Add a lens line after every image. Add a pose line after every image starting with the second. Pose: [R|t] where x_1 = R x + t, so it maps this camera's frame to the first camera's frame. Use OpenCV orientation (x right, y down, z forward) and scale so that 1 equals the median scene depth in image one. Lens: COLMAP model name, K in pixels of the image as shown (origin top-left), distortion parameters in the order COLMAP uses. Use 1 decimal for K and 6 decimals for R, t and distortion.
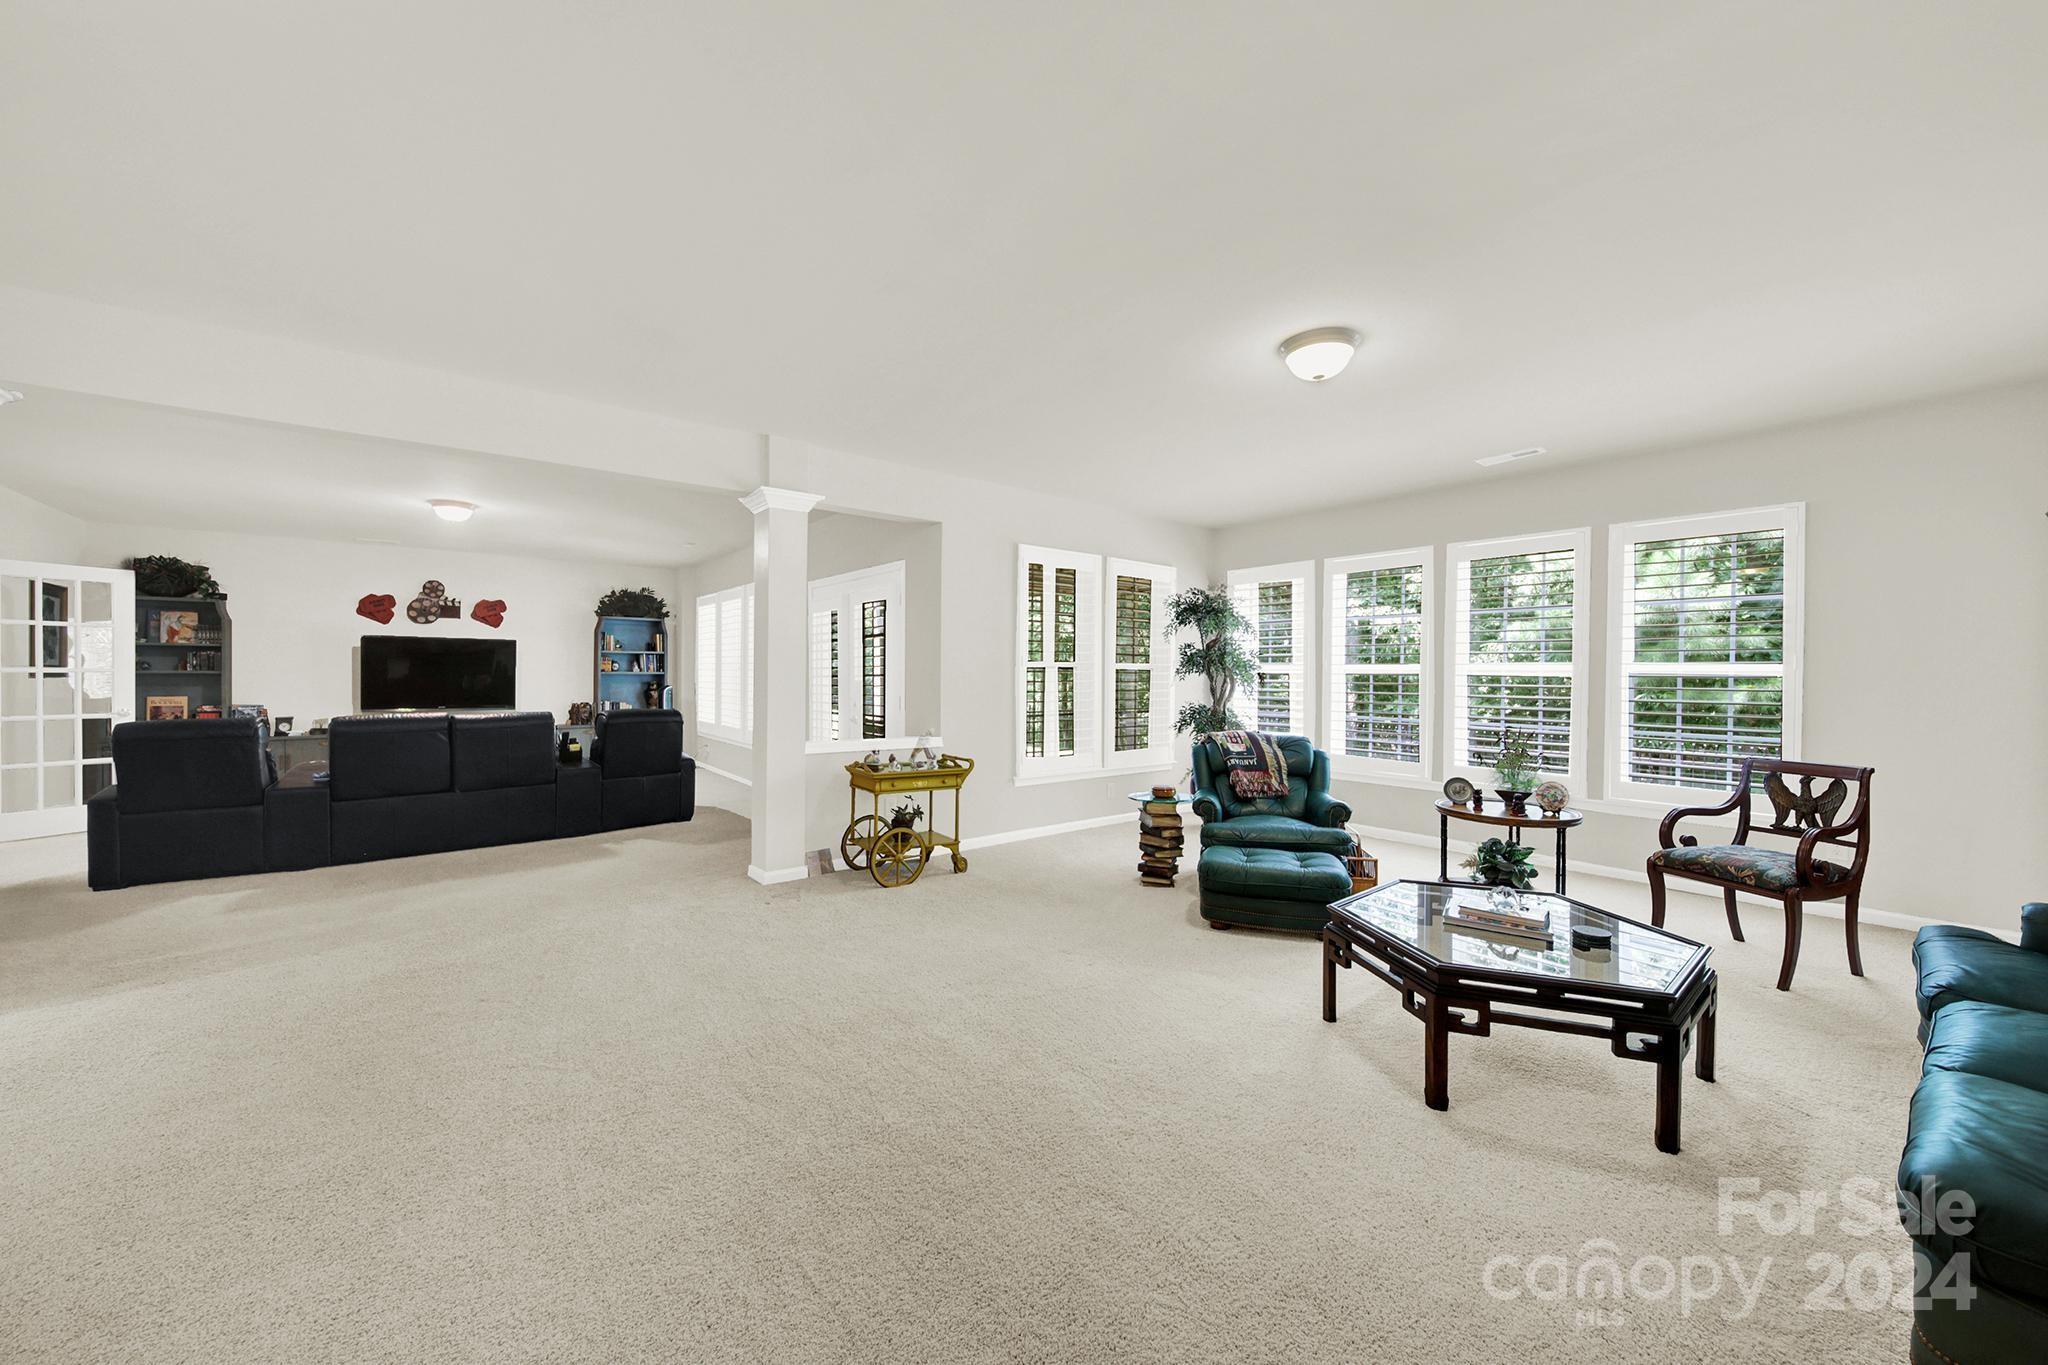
lens RADIAL K [[752.6, 0, 1013.7], [0, 752.6, 678.3], [0, 0, 1]] dist [-0.002707, -0.000241]
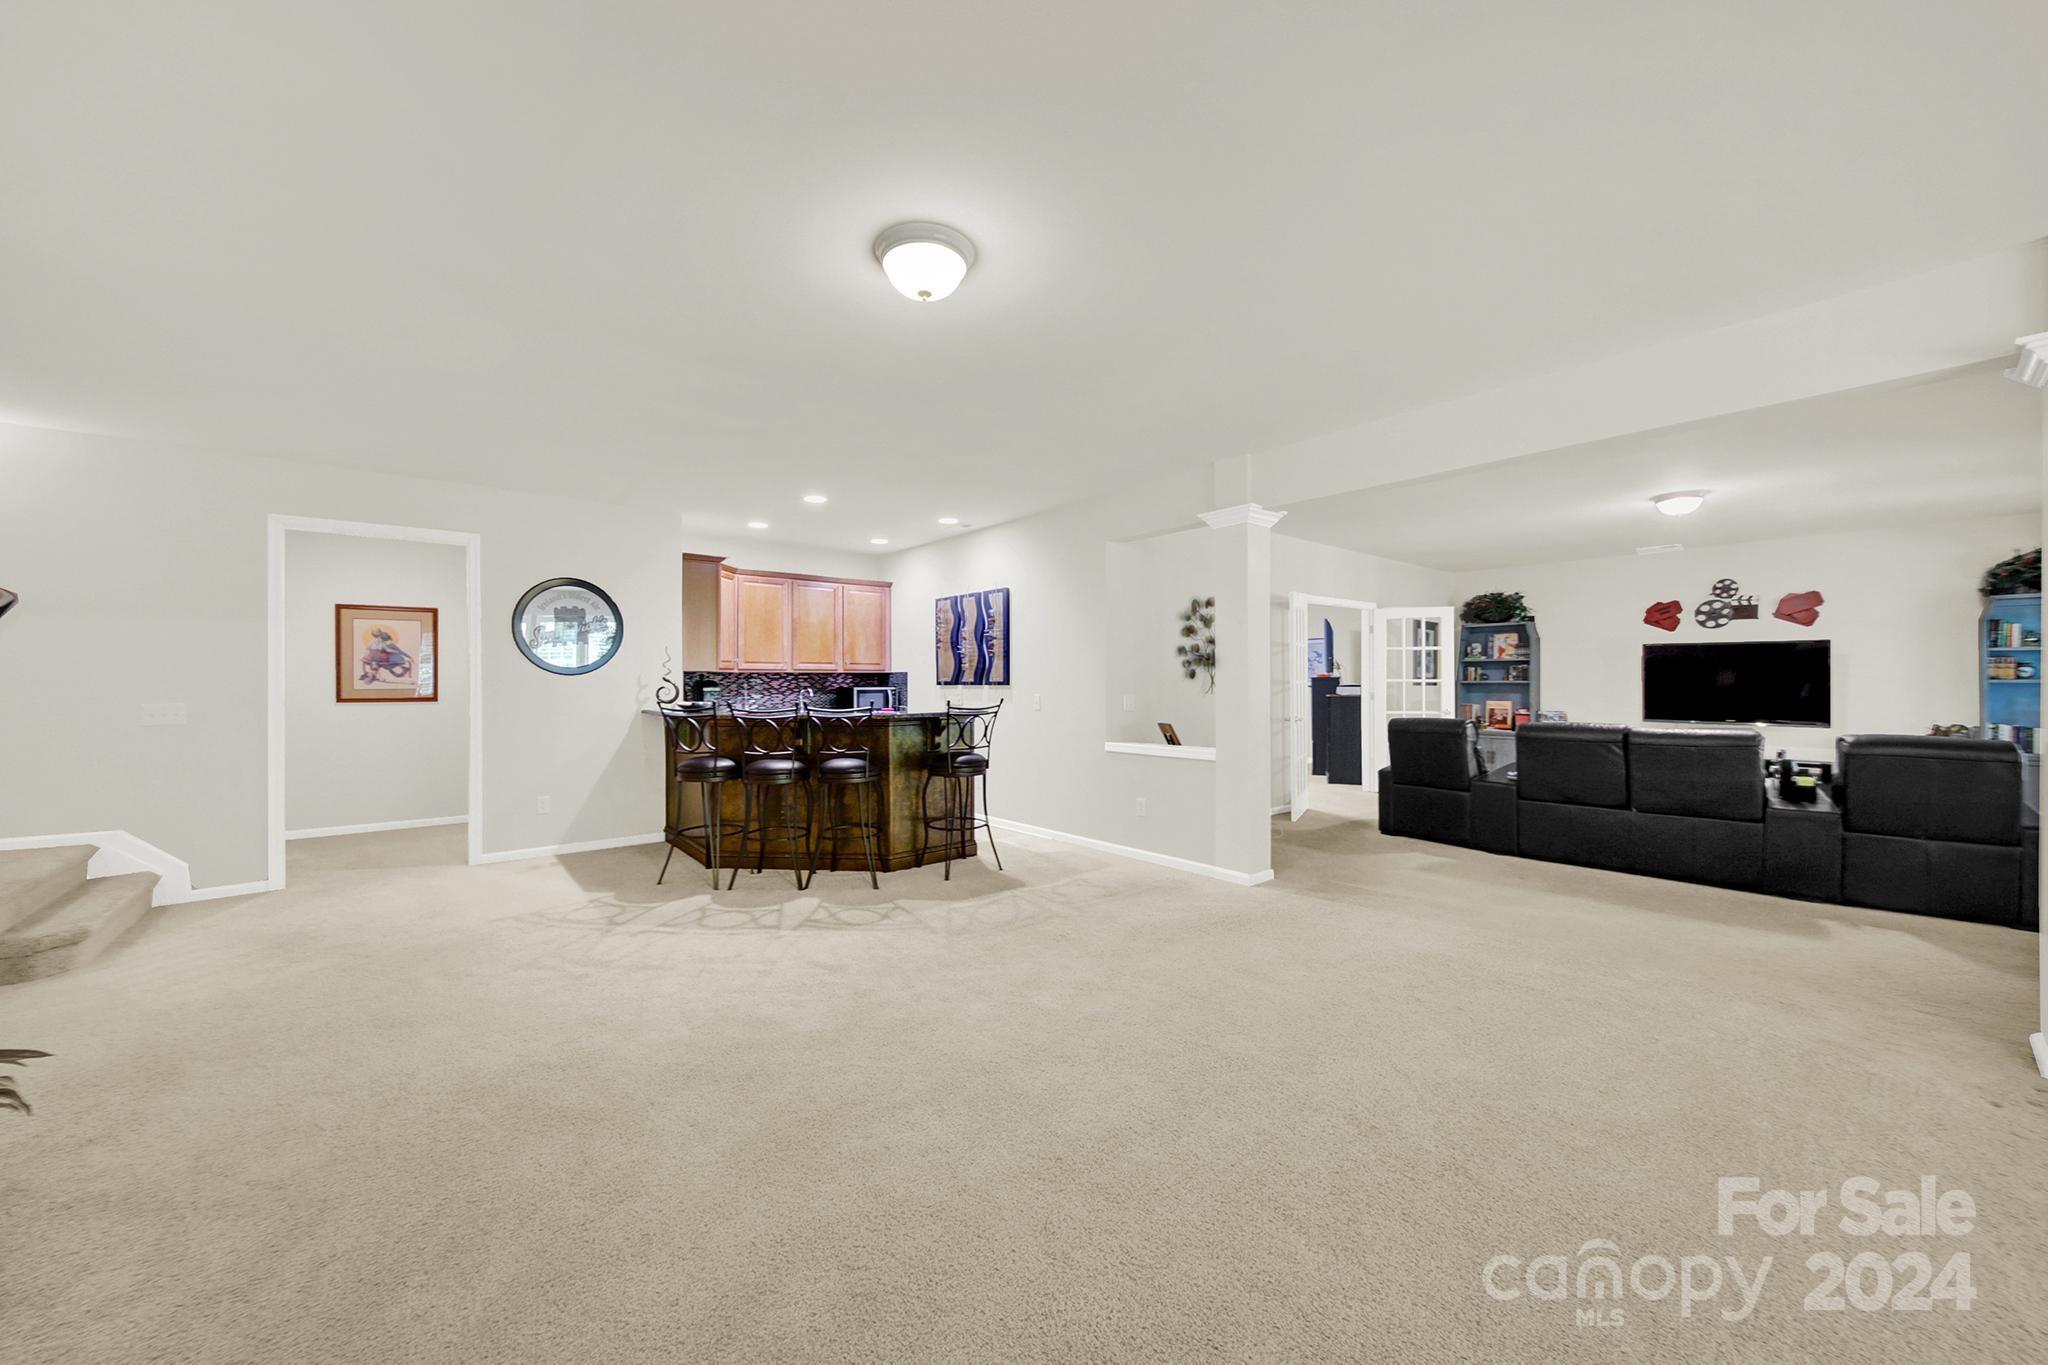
lens RADIAL K [[752.6, 0, 1023.1], [0, 752.6, 672.8], [0, 0, 1]] dist [-0.002707, -0.000241]
pose [[0.012358, -0.015373, -0.999805, 0.124132], [-0.007399, 0.999853, -0.015465, 0.001455], [0.999896, 0.007589, 0.012242, 0.176059]]
